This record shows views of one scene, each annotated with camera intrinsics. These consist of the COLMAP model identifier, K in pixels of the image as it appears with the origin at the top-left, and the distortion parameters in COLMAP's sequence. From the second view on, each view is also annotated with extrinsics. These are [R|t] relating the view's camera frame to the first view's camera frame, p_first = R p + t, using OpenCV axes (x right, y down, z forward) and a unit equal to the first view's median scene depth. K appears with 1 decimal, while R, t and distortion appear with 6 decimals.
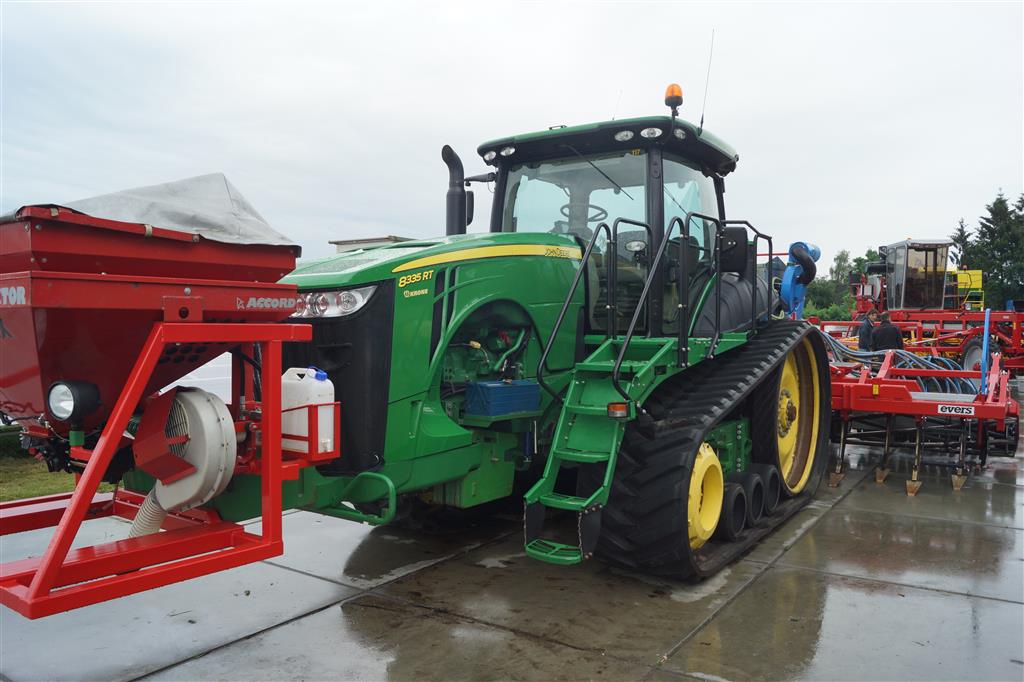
lens RADIAL K [[789.8, 0, 512.0], [0, 789.8, 341.0], [0, 0, 1]] dist [-0.105033, 0.060863]
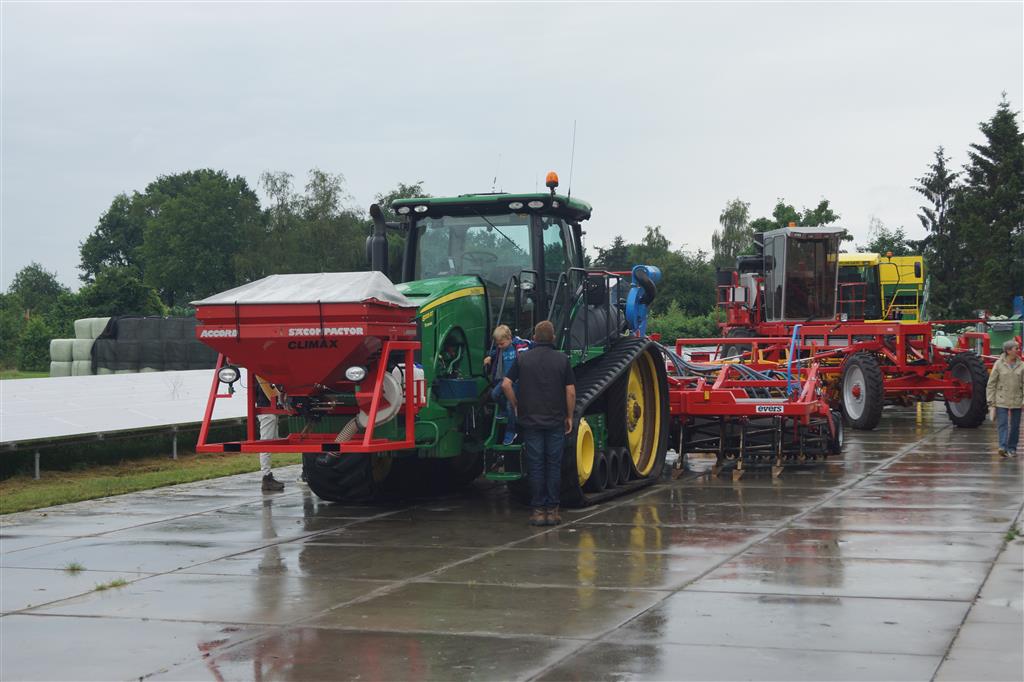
lens RADIAL K [[1681.0, 0, 512.0], [0, 1681.0, 341.0], [0, 0, 1]] dist [0.012164, 0.026176]
pose [[0.964404, -0.015986, 0.263949, -0.528838], [0.023693, 0.999380, -0.026039, 0.044007], [-0.263369, 0.031366, 0.964185, -1.504916]]
